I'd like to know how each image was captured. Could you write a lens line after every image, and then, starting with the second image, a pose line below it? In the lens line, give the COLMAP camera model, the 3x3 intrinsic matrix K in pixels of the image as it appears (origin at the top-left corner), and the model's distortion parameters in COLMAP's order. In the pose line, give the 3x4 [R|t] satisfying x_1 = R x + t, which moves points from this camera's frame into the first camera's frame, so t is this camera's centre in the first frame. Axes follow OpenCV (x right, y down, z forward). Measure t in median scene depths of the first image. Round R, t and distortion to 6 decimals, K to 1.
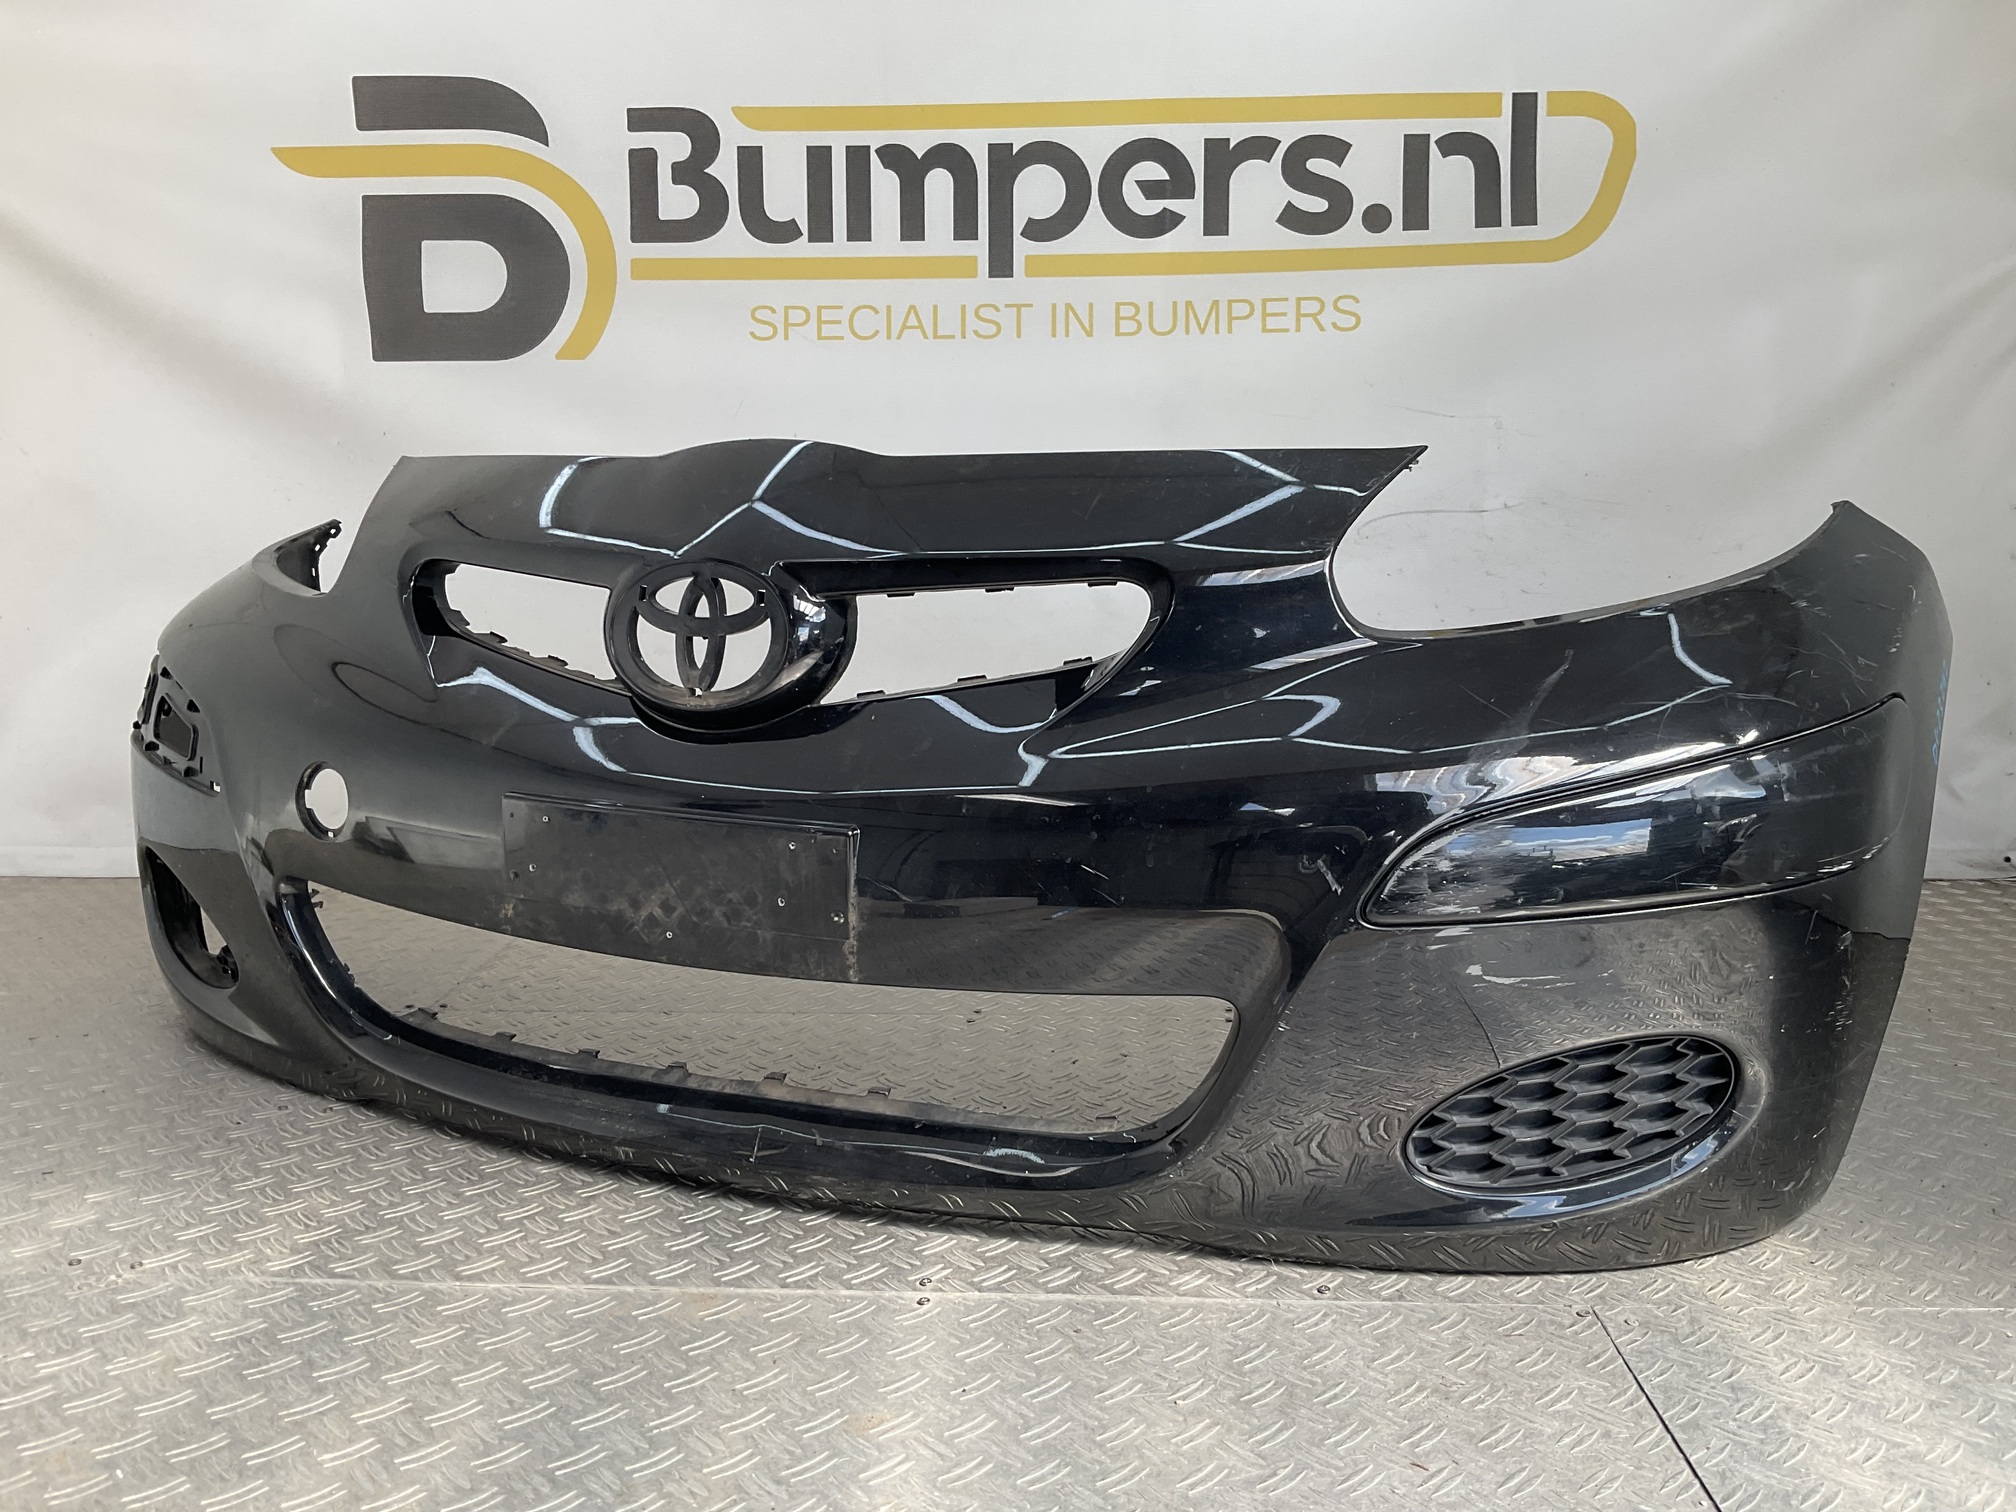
lens RADIAL K [[1663.0, 0, 1012.6], [0, 1663.0, 753.5], [0, 0, 1]] dist [0.138344, -0.288311]
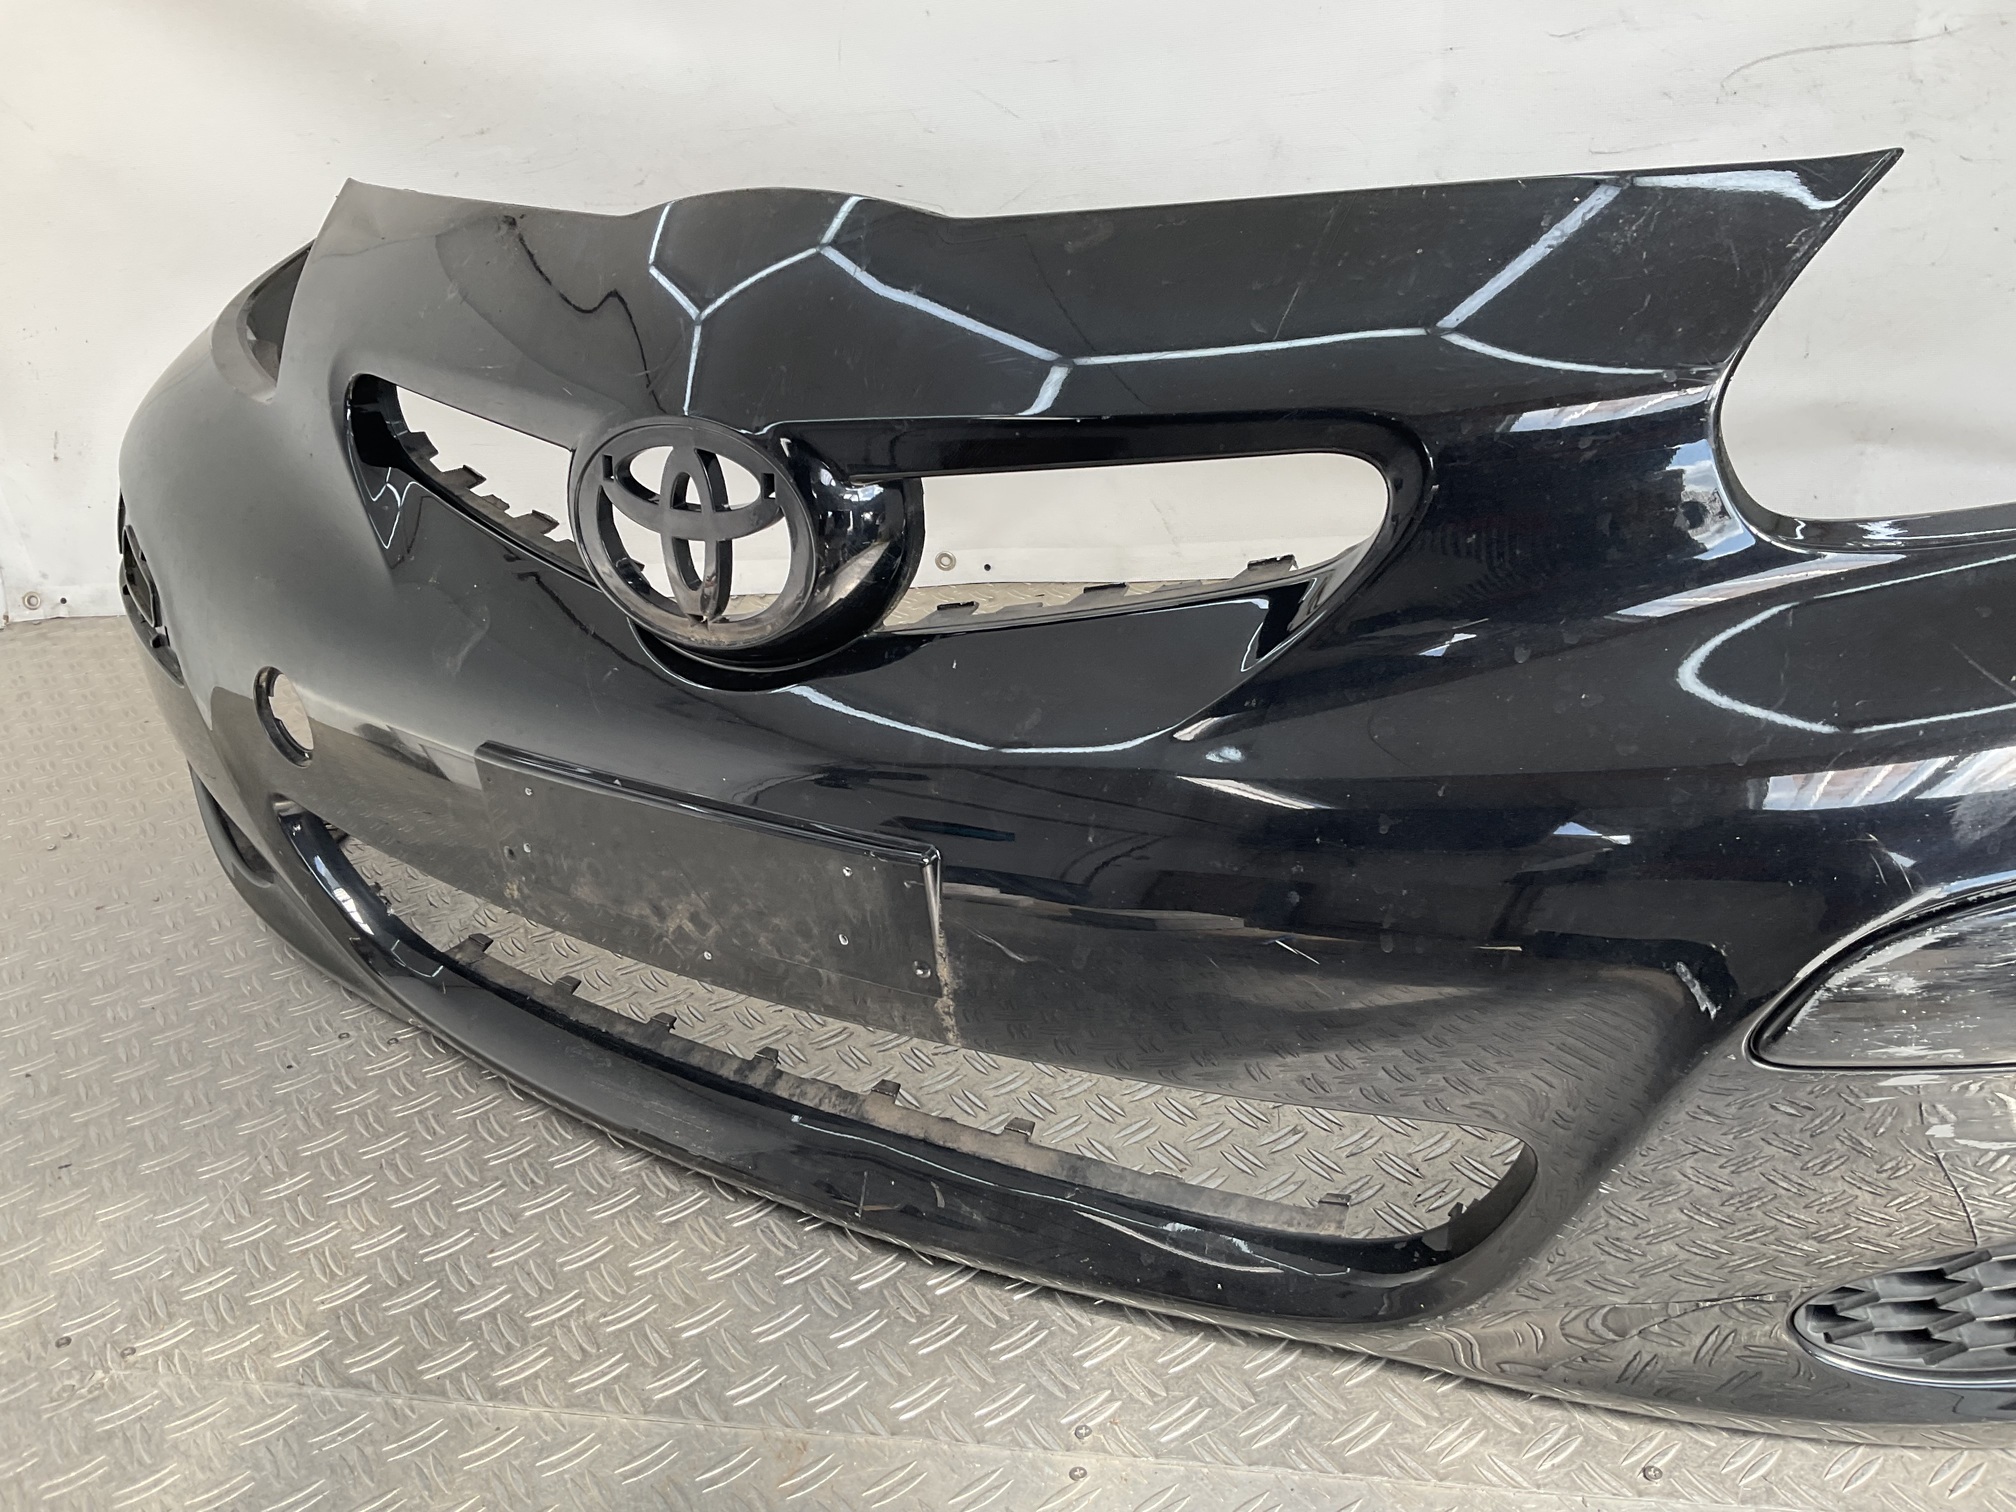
lens RADIAL K [[1663.0, 0, 1012.6], [0, 1663.0, 753.5], [0, 0, 1]] dist [0.138344, -0.288311]
pose [[0.985194, -0.023638, -0.169806, 0.045576], [0.074120, 0.951829, 0.297537, -0.171435], [0.154593, -0.305718, 0.939488, 0.359837]]
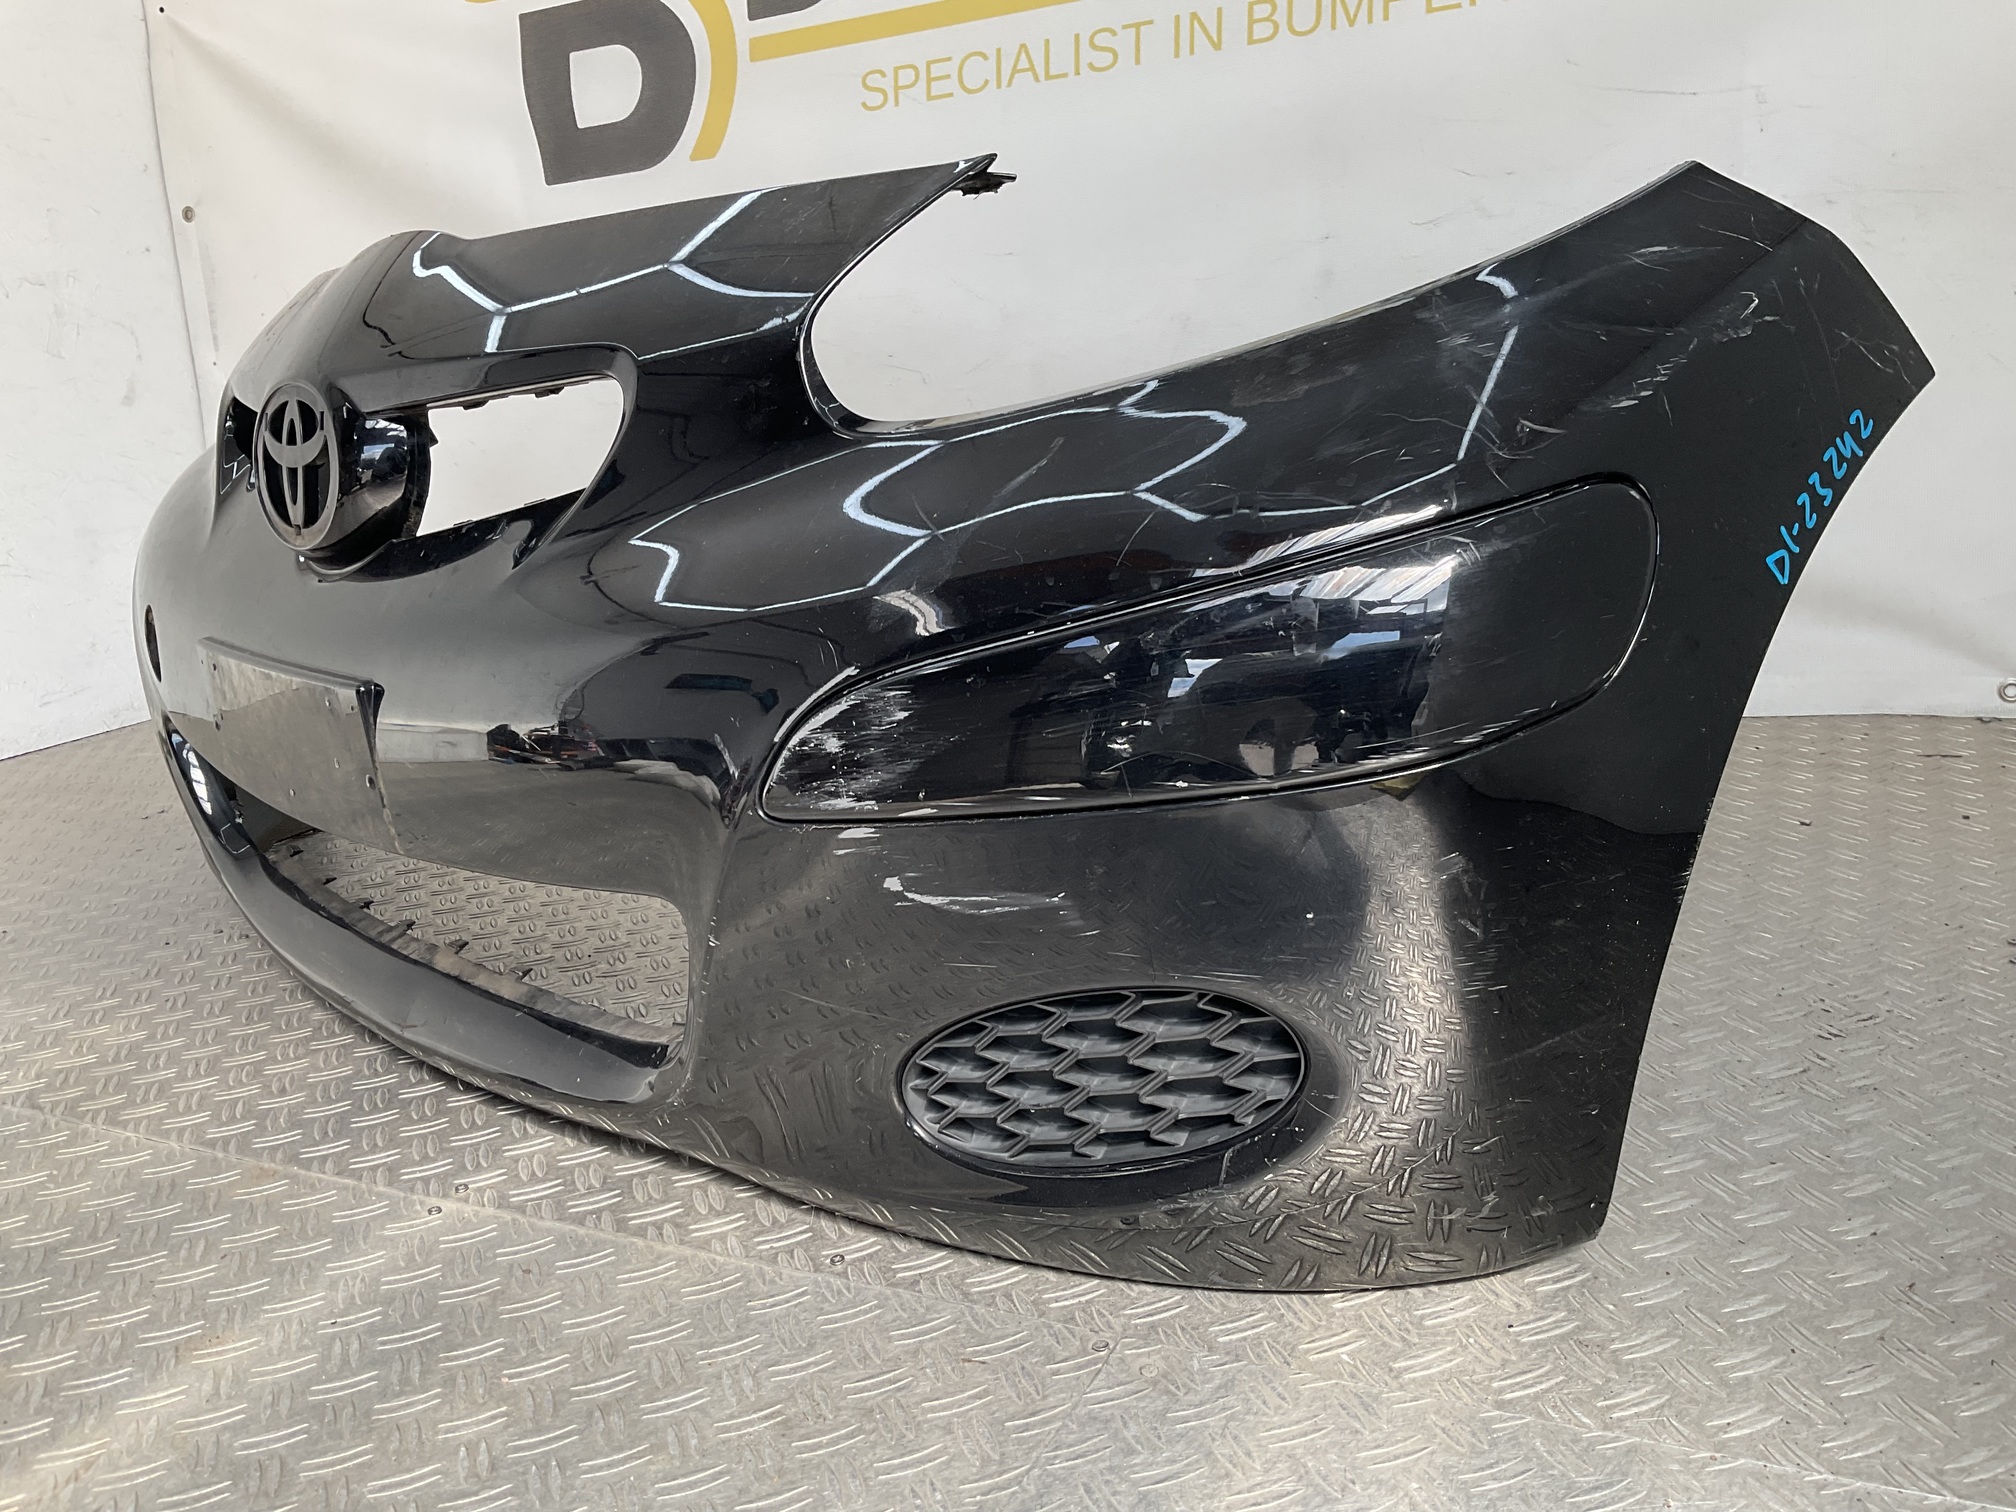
lens RADIAL K [[1663.0, 0, 1012.6], [0, 1663.0, 753.5], [0, 0, 1]] dist [0.138344, -0.288311]
pose [[0.915038, 0.018163, -0.402959, 0.516107], [0.033459, 0.992125, 0.120698, -0.015735], [0.401978, -0.123925, 0.907224, 0.283193]]
